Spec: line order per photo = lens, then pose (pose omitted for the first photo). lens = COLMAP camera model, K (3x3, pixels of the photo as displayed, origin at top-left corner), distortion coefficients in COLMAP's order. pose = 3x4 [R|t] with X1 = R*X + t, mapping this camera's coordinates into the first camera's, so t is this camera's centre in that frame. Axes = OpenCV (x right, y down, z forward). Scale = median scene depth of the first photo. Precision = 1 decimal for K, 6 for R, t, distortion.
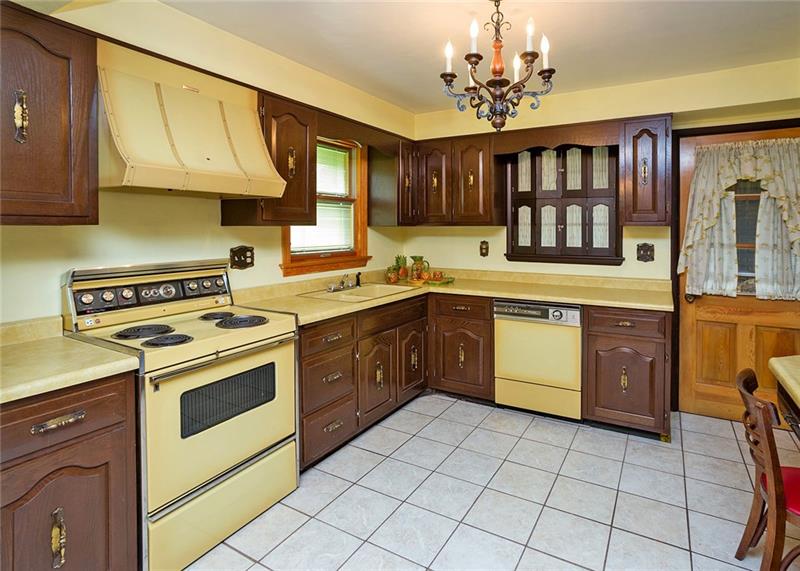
lens RADIAL K [[462.8, 0, 400.0], [0, 462.8, 285.5], [0, 0, 1]] dist [-0.003897, -0.000122]
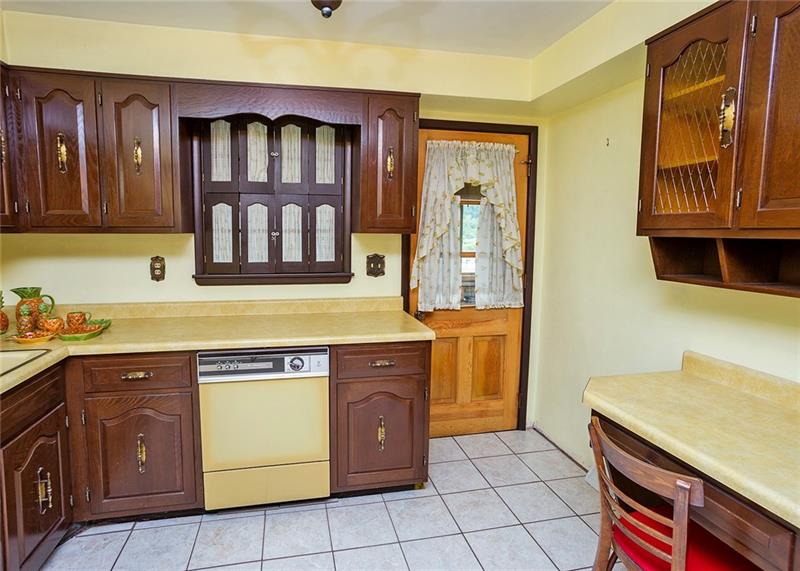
lens RADIAL K [[496.4, 0, 400.0], [0, 496.4, 285.5], [0, 0, 1]] dist [-0.079775, 0.081841]
pose [[0.741418, -0.070088, 0.667373, -0.023387], [0.078892, 0.996738, 0.017032, -0.048665], [-0.666390, 0.040023, 0.744528, 0.327757]]
